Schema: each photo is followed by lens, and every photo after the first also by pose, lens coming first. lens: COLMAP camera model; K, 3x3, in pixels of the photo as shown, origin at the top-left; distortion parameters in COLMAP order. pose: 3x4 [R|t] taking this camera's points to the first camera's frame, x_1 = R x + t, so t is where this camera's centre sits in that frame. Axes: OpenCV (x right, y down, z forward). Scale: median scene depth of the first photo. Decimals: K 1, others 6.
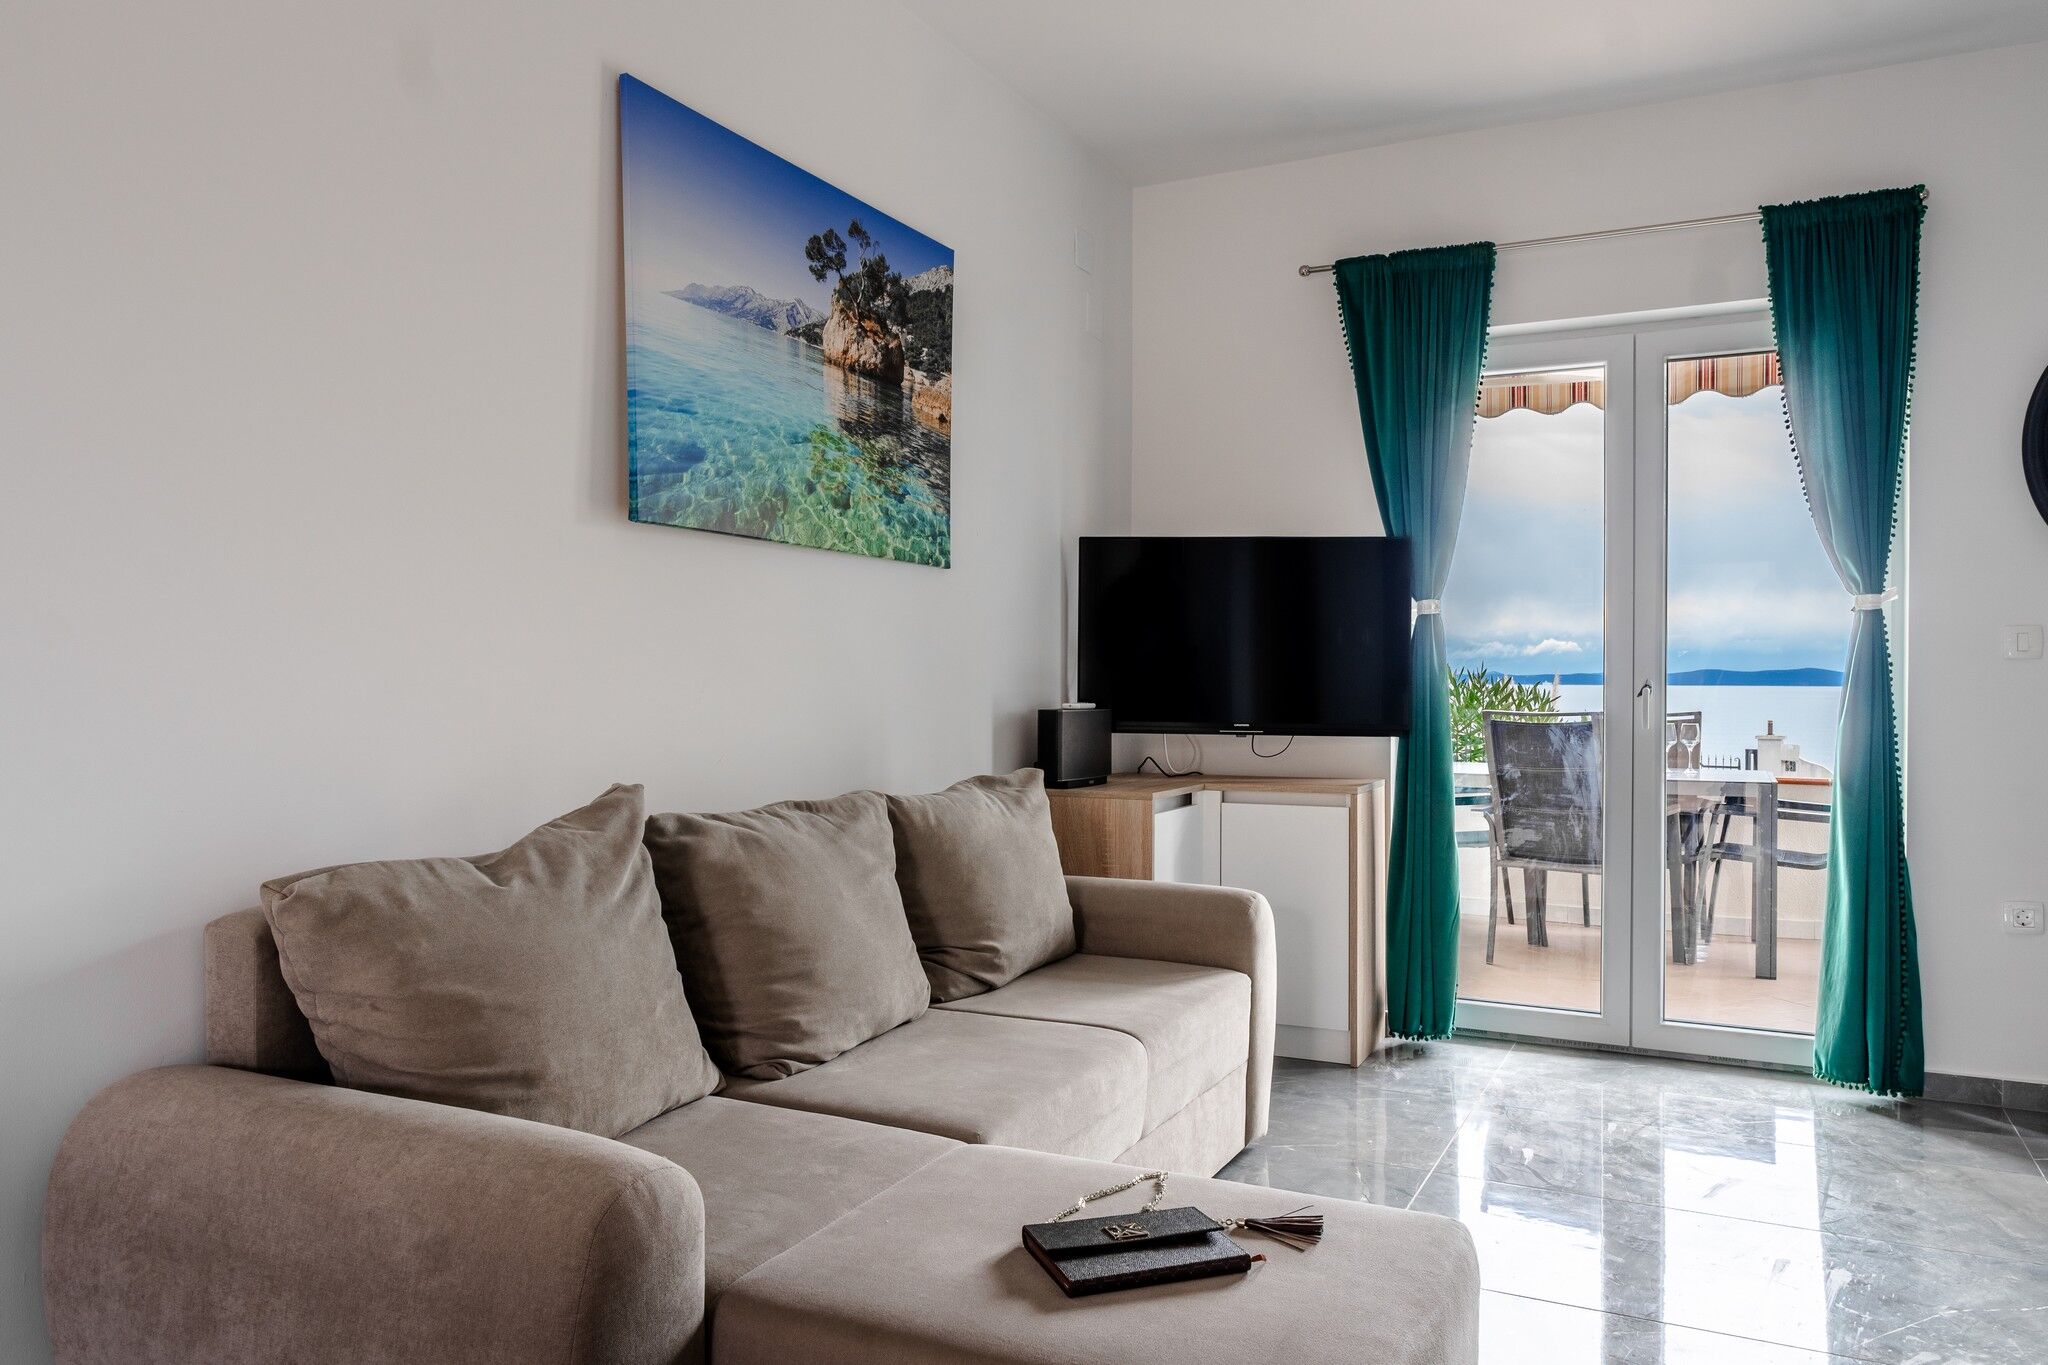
lens RADIAL K [[1422.2, 0, 1039.3], [0, 1422.2, 685.3], [0, 0, 1]] dist [0.005288, -0.013986]
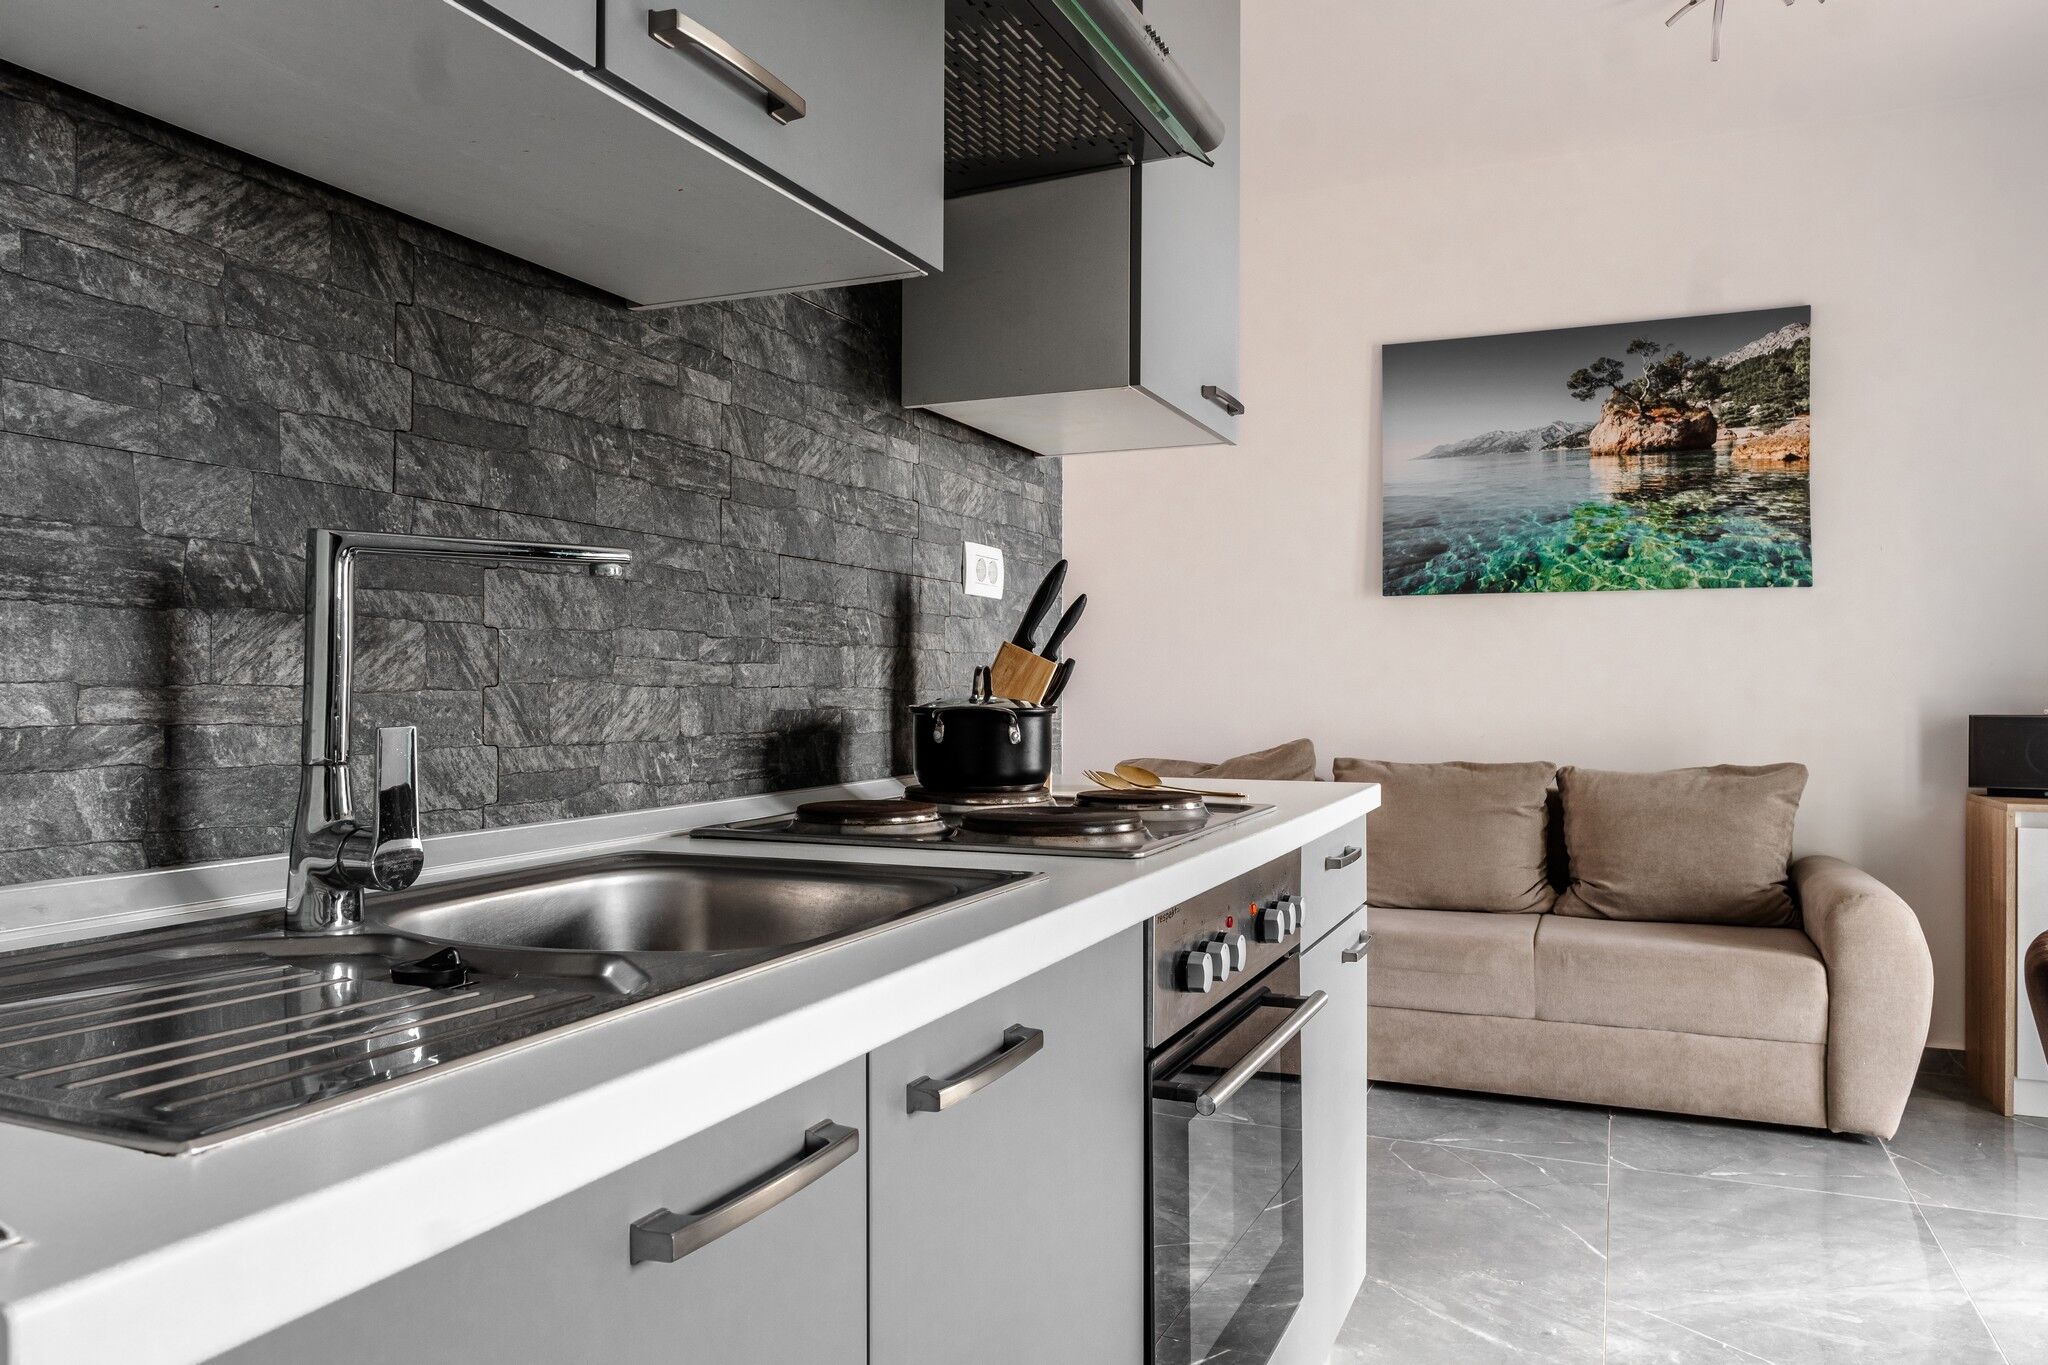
lens RADIAL K [[1422.2, 0, 1003.3], [0, 1422.2, 688.0], [0, 0, 1]] dist [0.005288, -0.013986]
pose [[0.055546, -0.003143, -0.998451, 1.076401], [-0.006486, 0.999973, -0.003509, 0.007049], [0.998435, 0.006671, 0.055524, 0.311076]]
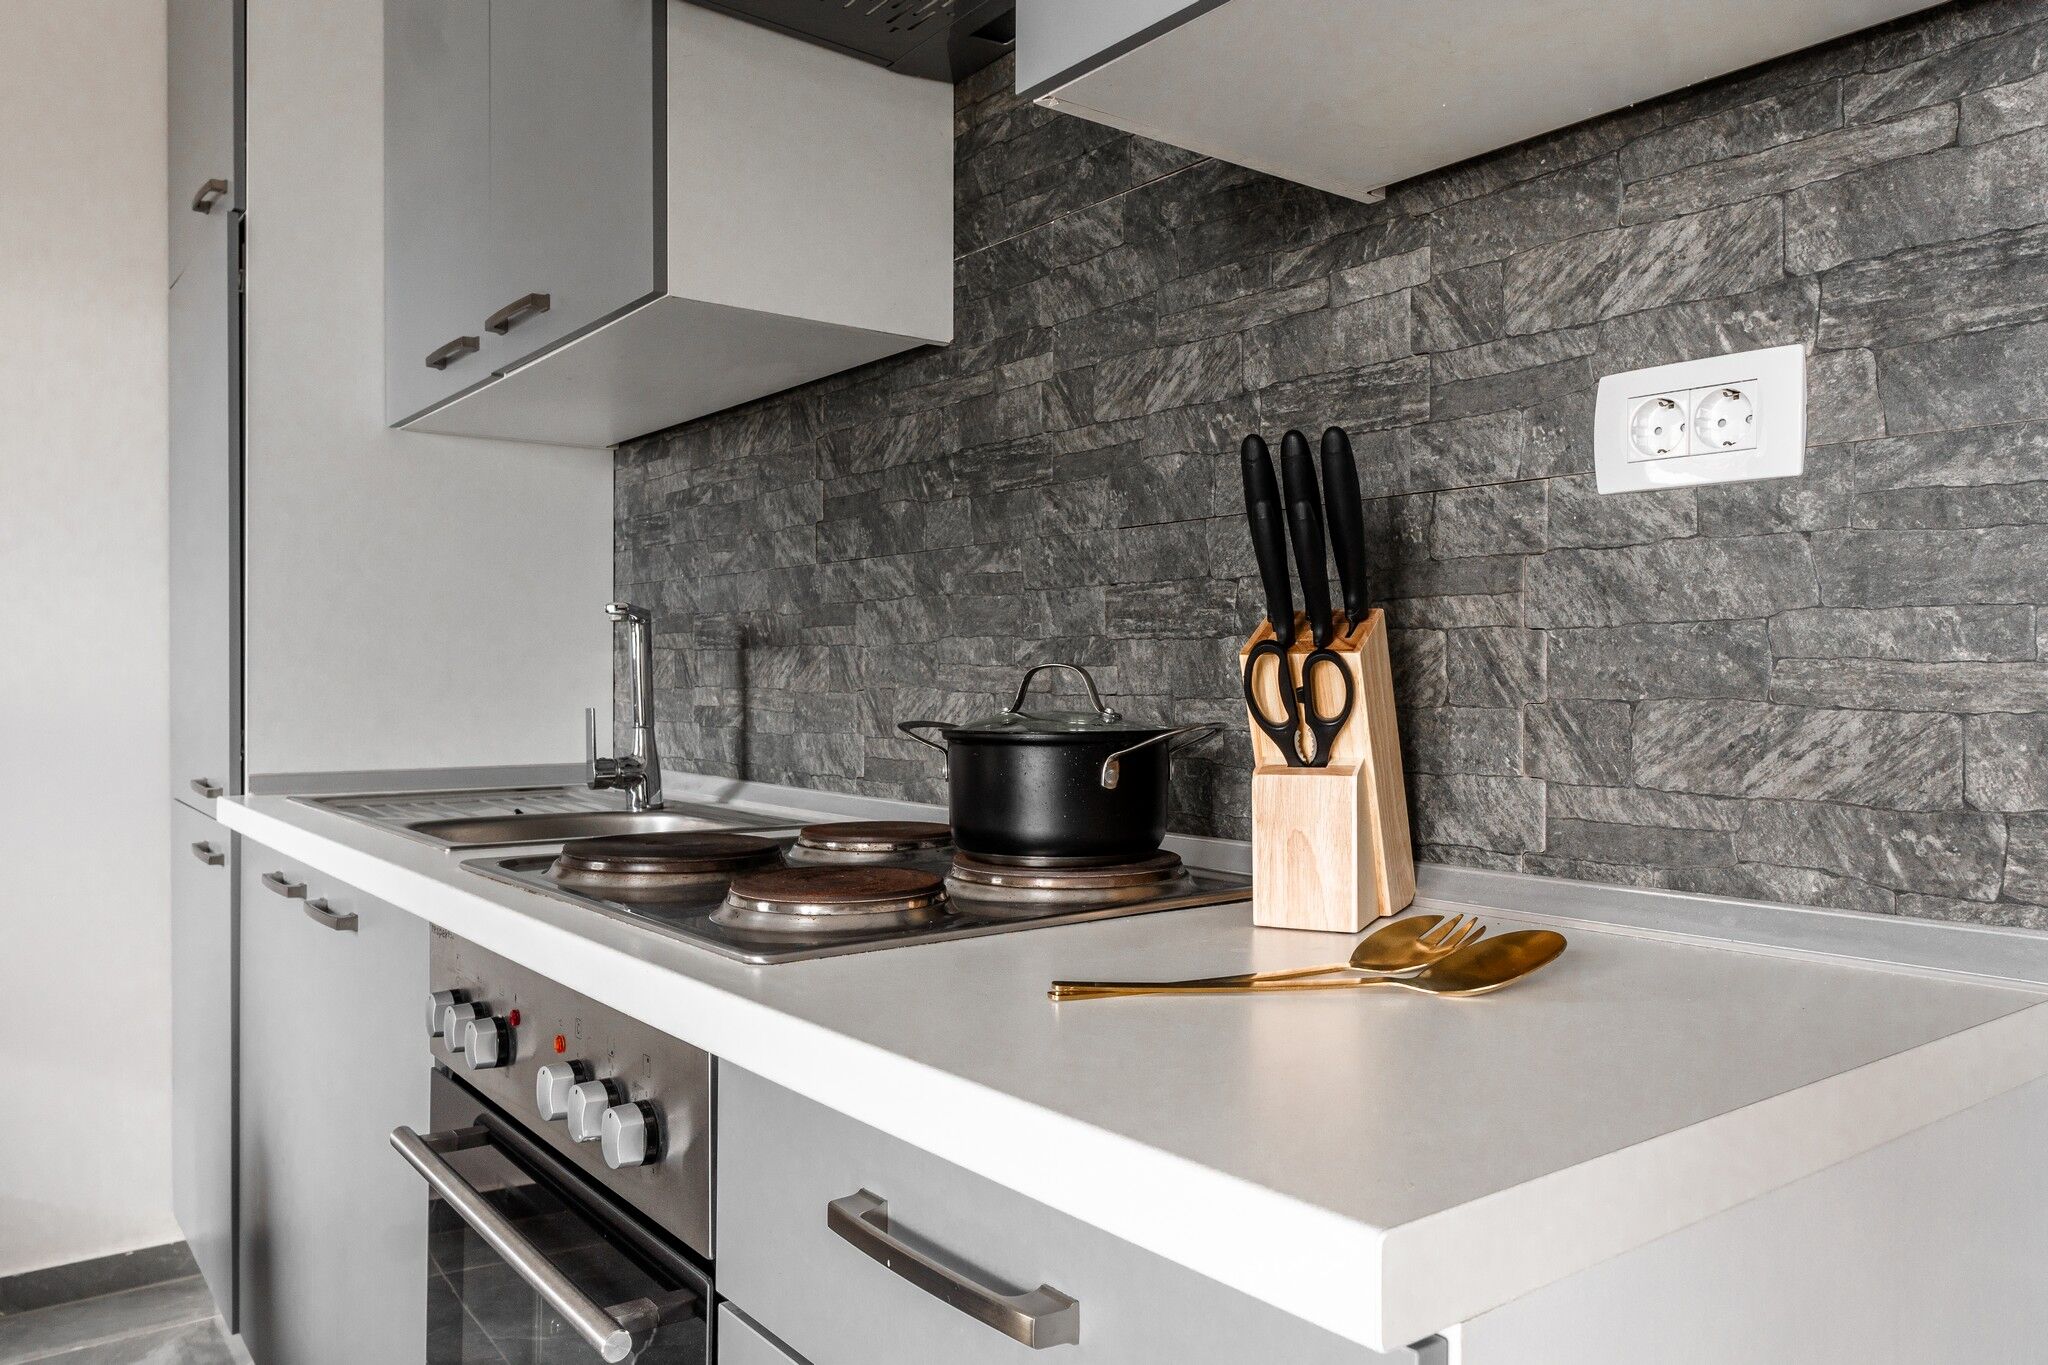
lens RADIAL K [[1422.2, 0, 1043.2], [0, 1422.2, 693.0], [0, 0, 1]] dist [0.005288, -0.013986]
pose [[-0.914505, -0.012226, 0.404389, 0.404064], [-0.007873, 0.999892, 0.012426, 0.000069], [-0.404497, 0.008180, -0.914503, 0.647269]]
